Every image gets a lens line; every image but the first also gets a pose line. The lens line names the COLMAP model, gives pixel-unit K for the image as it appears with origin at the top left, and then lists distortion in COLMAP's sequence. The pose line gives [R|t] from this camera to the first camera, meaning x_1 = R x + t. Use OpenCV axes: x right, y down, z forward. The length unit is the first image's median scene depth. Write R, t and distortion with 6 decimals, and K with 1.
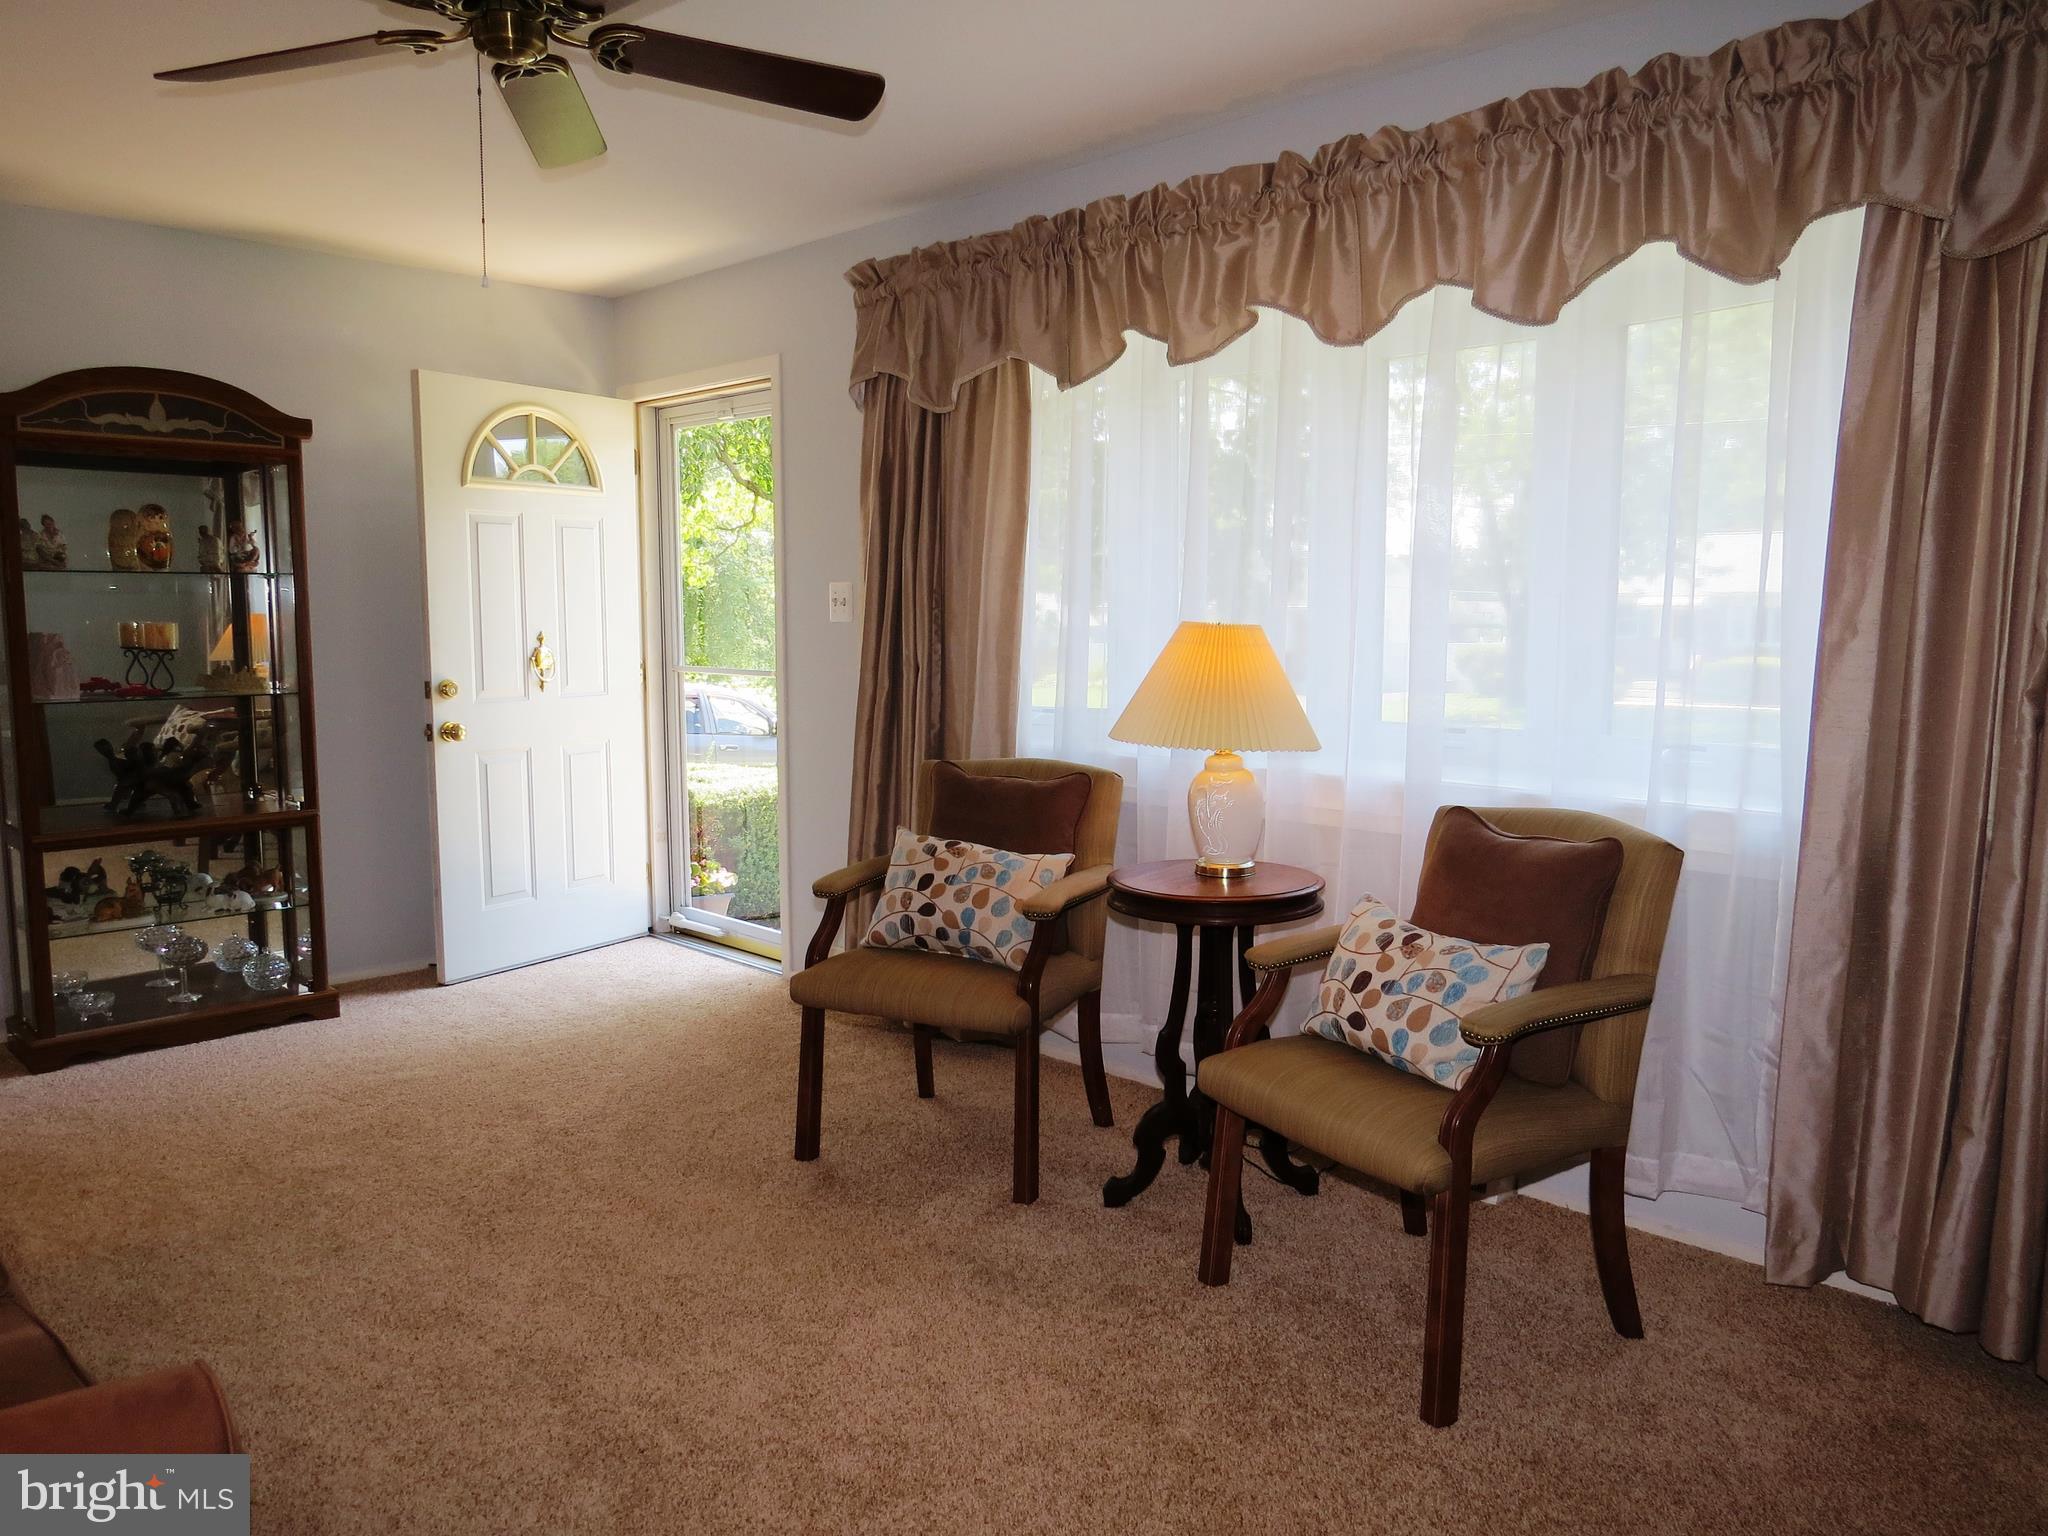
lens RADIAL K [[1445.8, 0, 1019.8], [0, 1445.8, 783.4], [0, 0, 1]] dist [-0.023715, 0.015459]
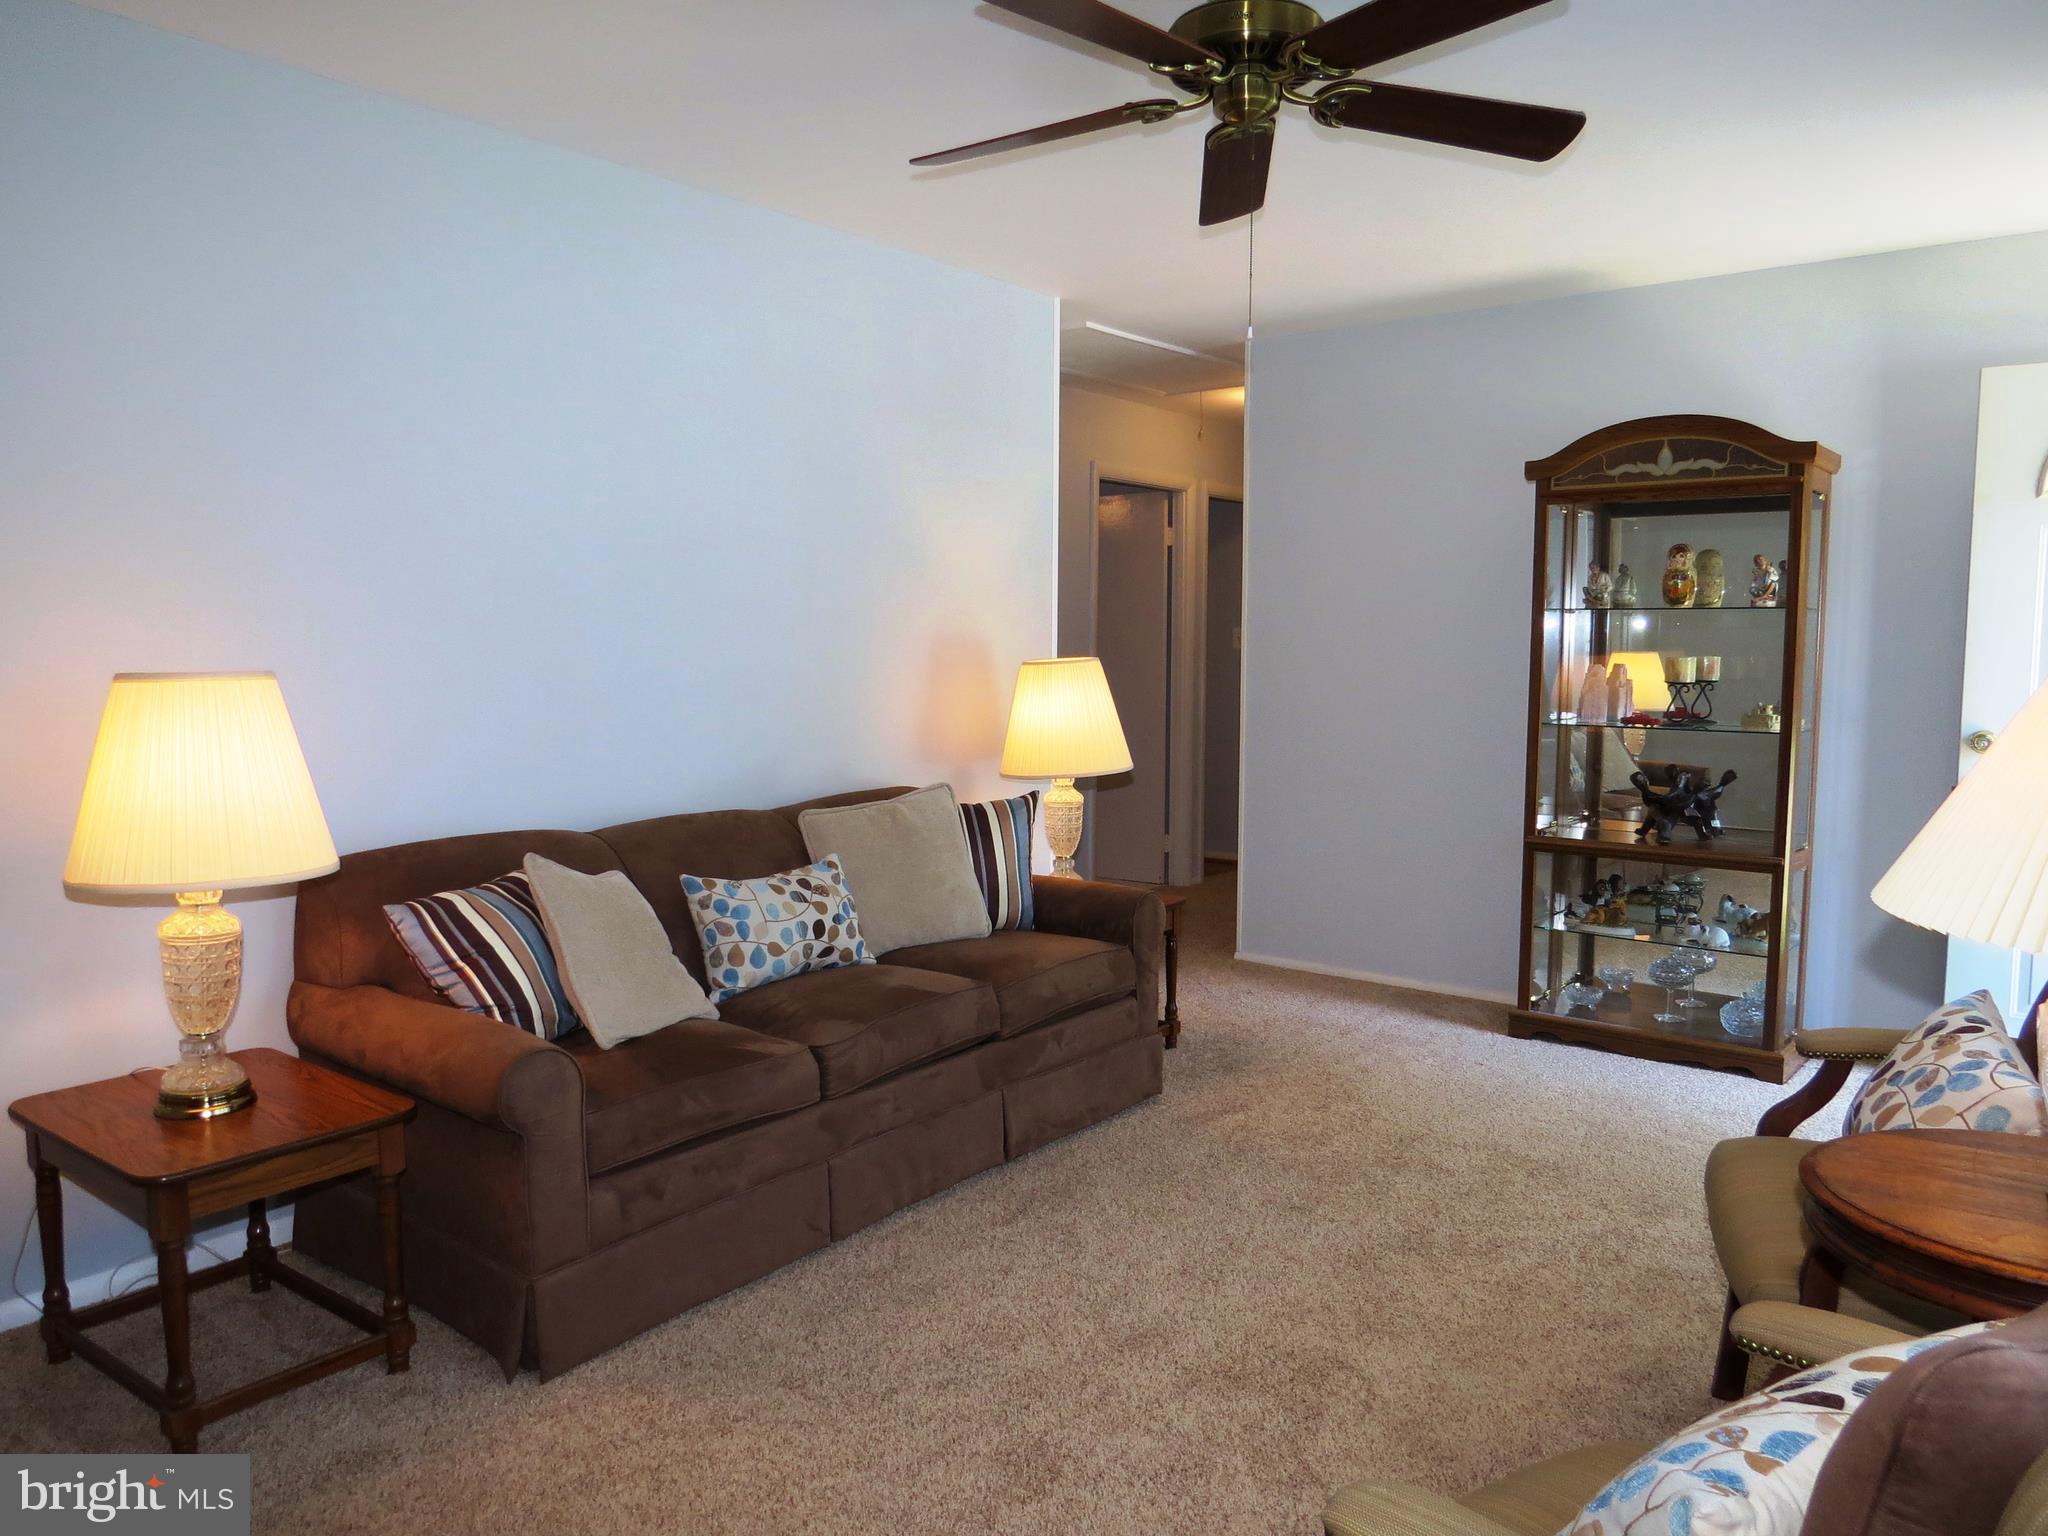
lens RADIAL K [[1445.8, 0, 1021.9], [0, 1445.8, 758.2], [0, 0, 1]] dist [-0.023715, 0.015459]
pose [[0.103594, 0.081419, -0.991282, 0.415304], [-0.124759, 0.989836, 0.068262, -0.052197], [0.986764, 0.116600, 0.112699, 0.436926]]
